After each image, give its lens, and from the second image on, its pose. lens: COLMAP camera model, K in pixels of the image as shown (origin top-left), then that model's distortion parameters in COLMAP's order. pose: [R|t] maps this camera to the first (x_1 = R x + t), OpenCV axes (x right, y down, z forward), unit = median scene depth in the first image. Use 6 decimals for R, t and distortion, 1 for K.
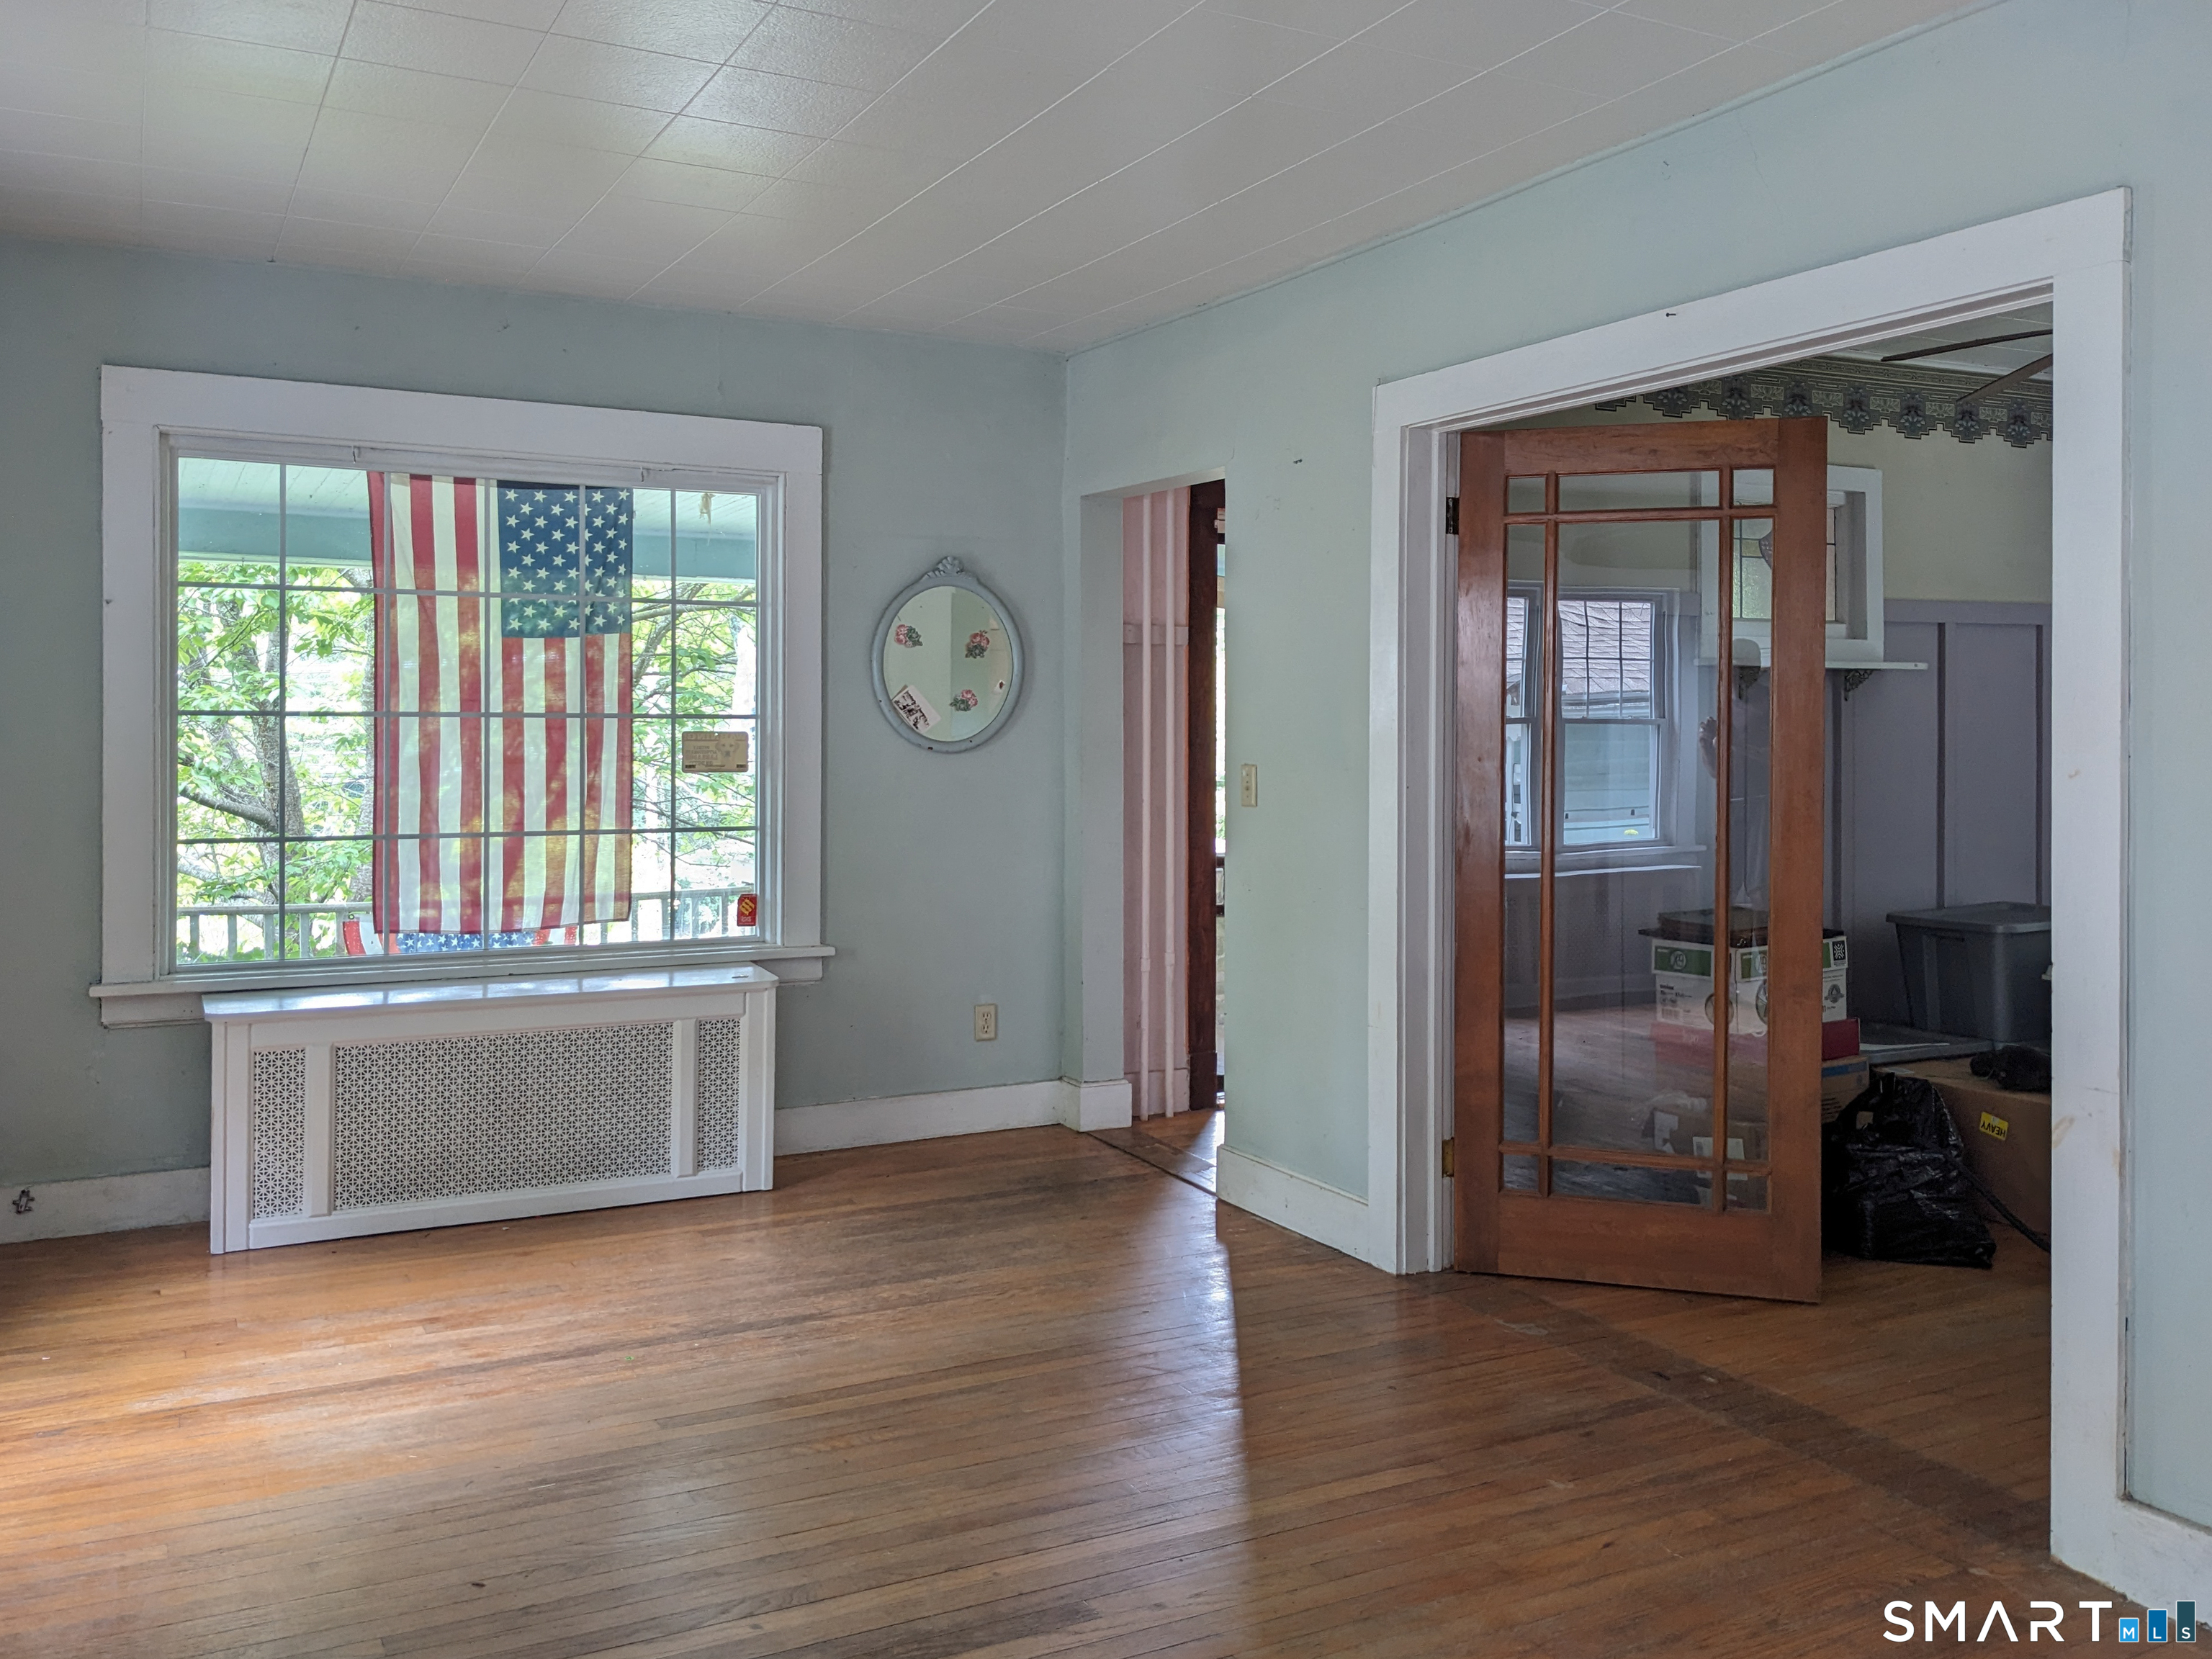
lens RADIAL K [[1778.9, 0, 1098.7], [0, 1778.9, 737.2], [0, 0, 1]] dist [0.047062, -0.066897]
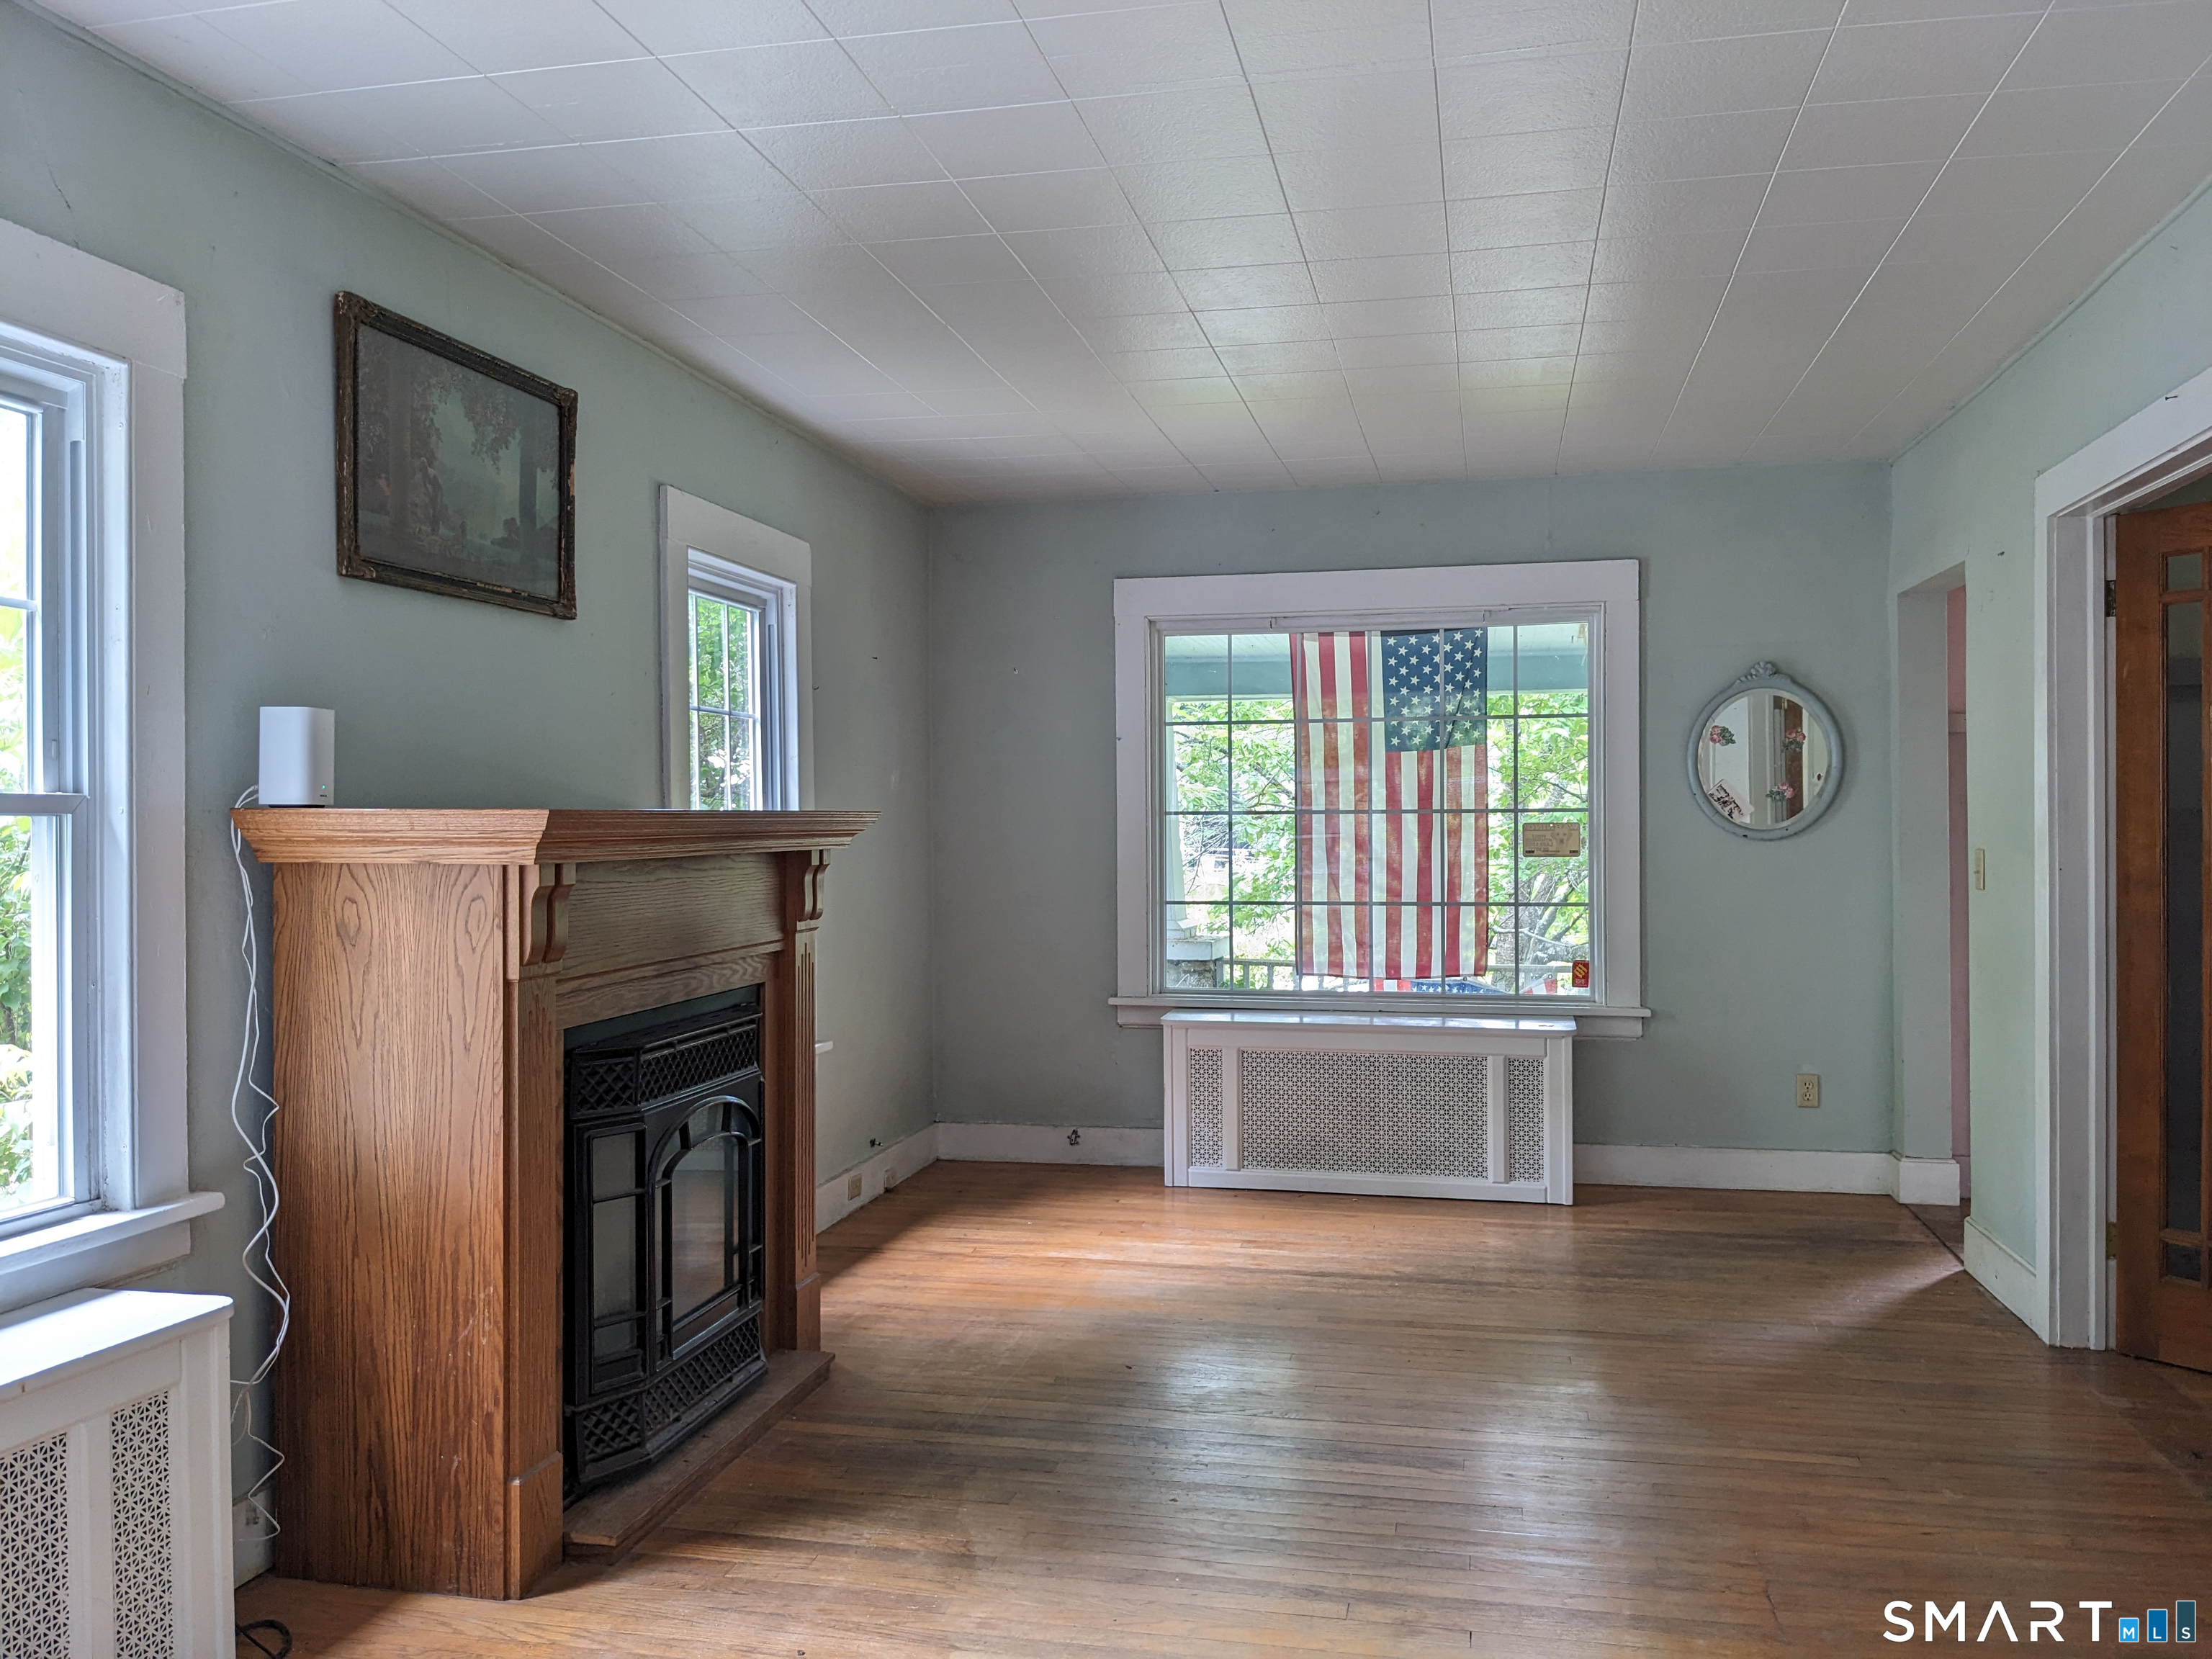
lens RADIAL K [[1772.3, 0, 1144.7], [0, 1772.3, 824.6], [0, 0, 1]] dist [0.102023, -0.190452]
pose [[0.768786, -0.009814, -0.639431, 0.366435], [0.004492, 0.999940, -0.009946, 0.009247], [0.639491, 0.004775, 0.768784, -0.103525]]
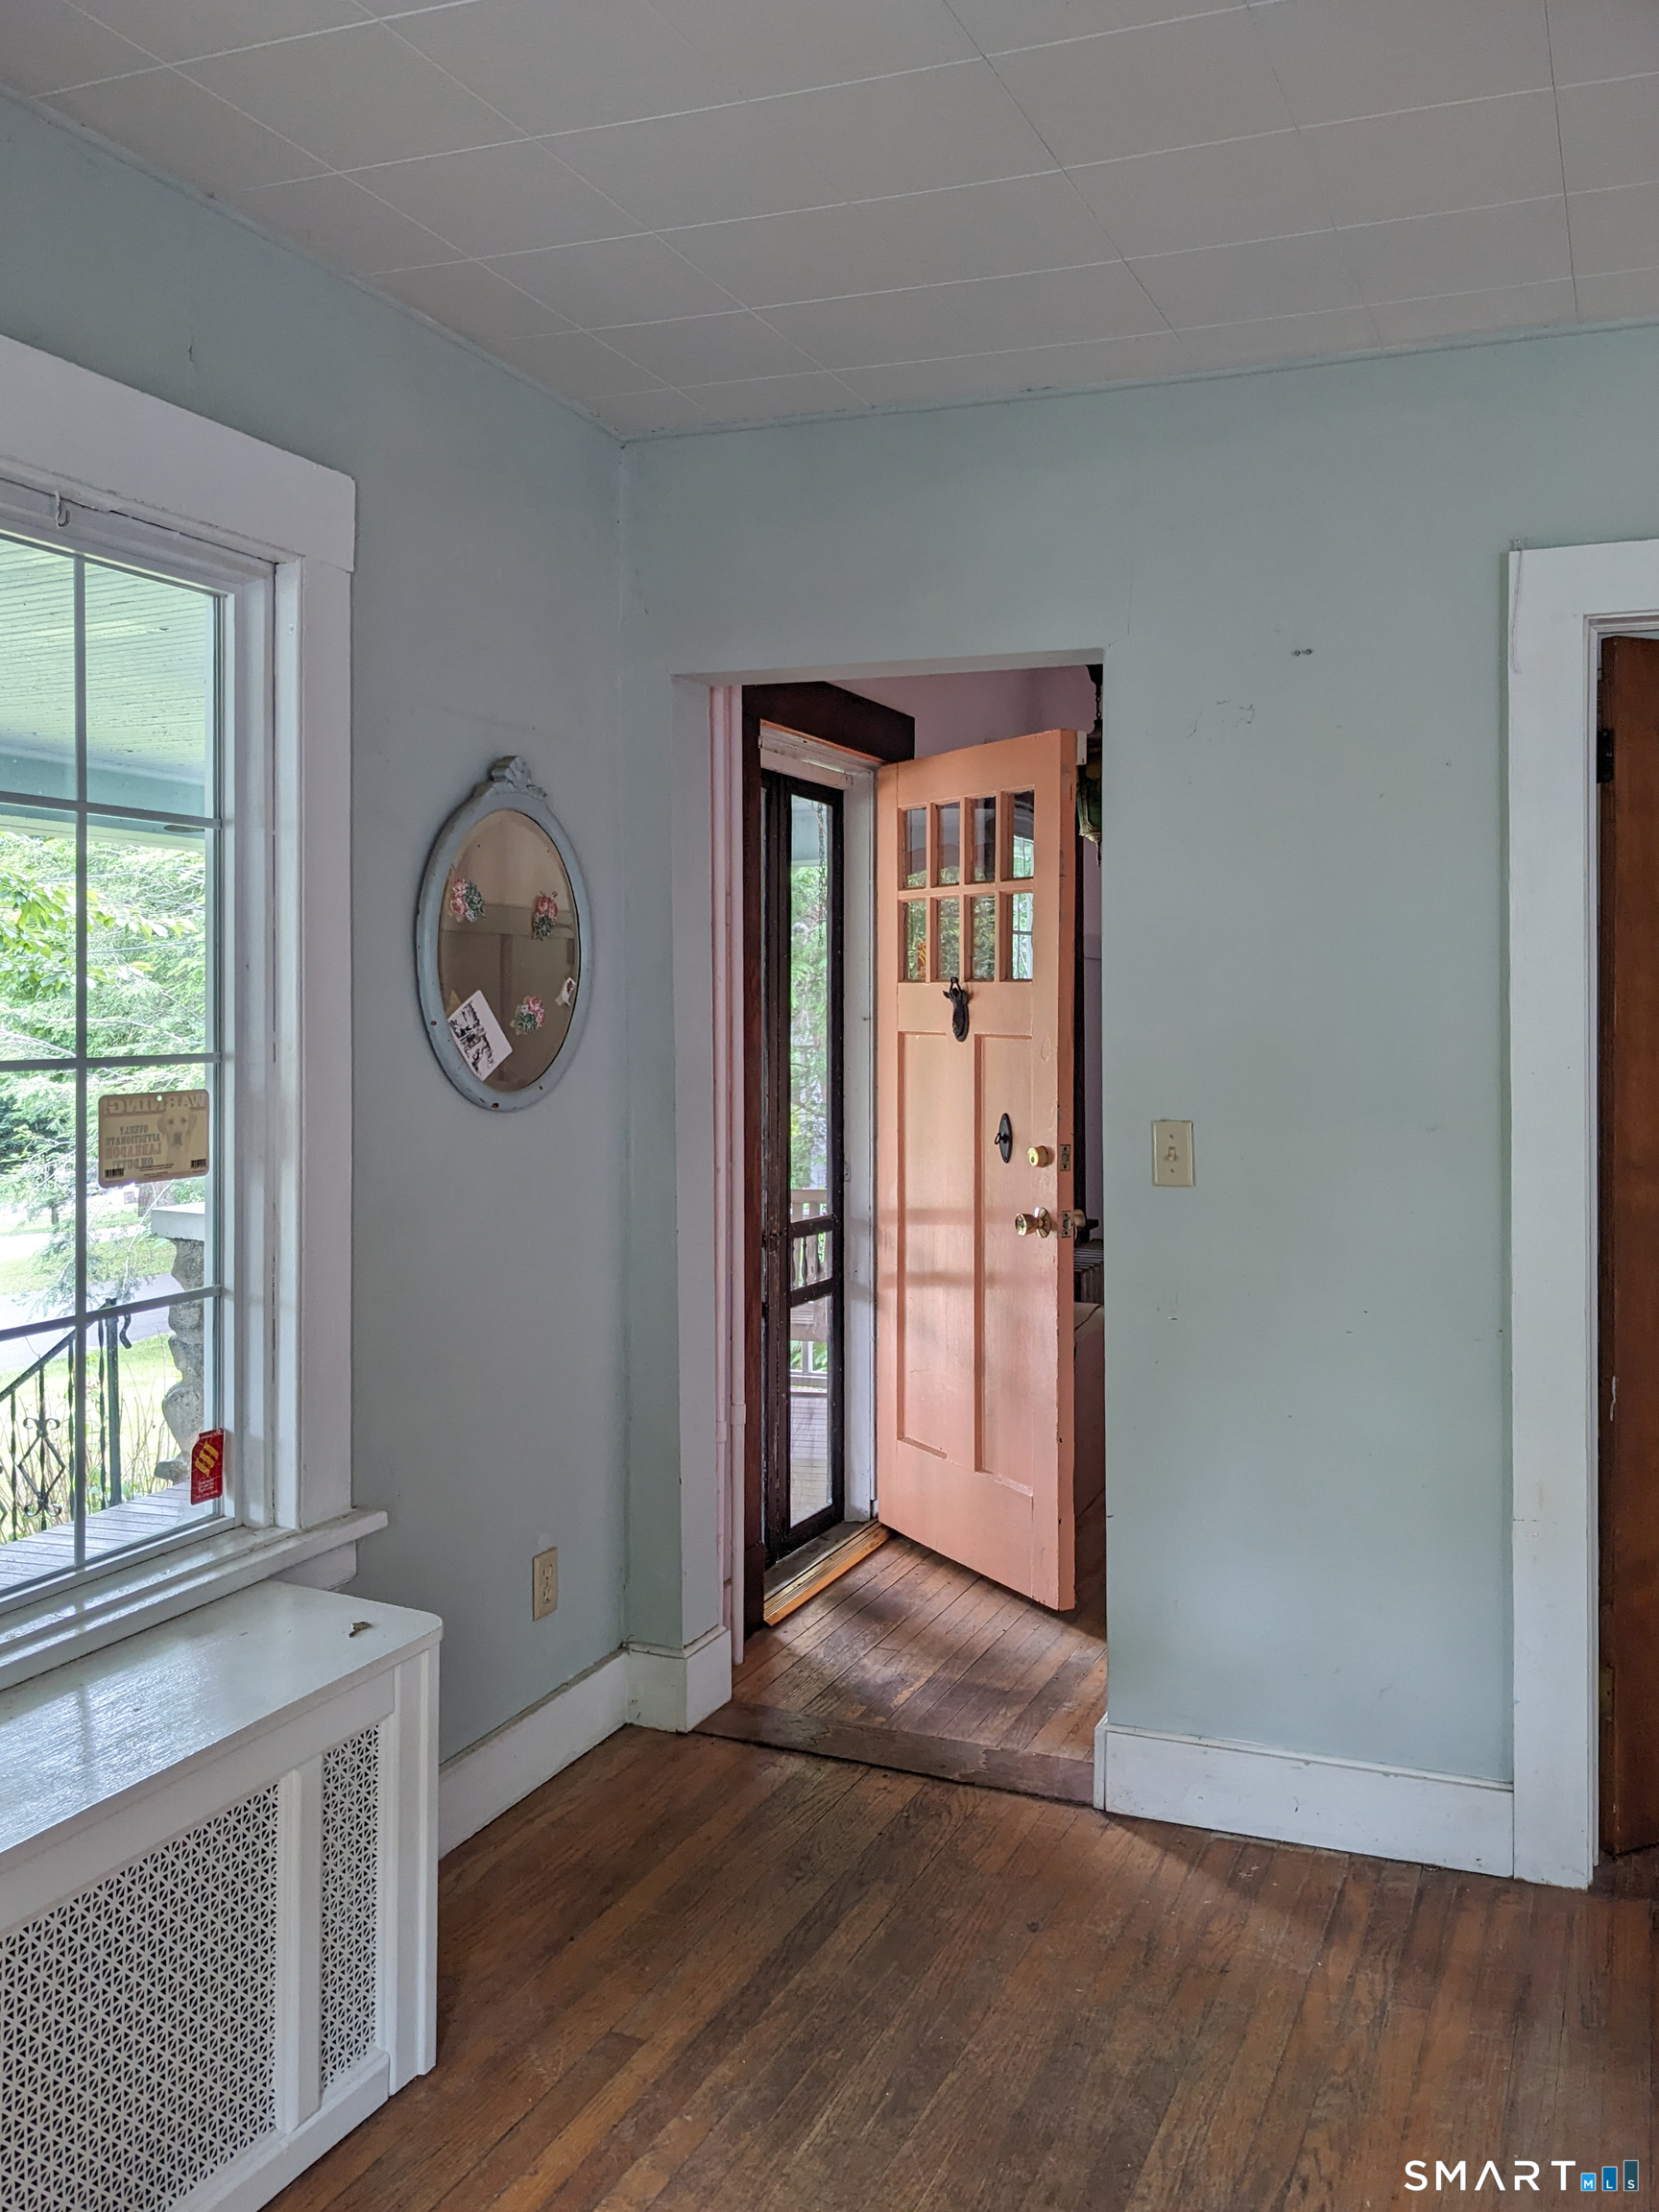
lens RADIAL K [[1778.9, 0, 829.8], [0, 1778.9, 1006.8], [0, 0, 1]] dist [0.047062, -0.066897]
pose [[0.764887, -0.006399, 0.644133, -0.408686], [0.007344, 0.999972, 0.001213, -0.026598], [-0.644123, 0.003802, 0.764913, 0.572021]]
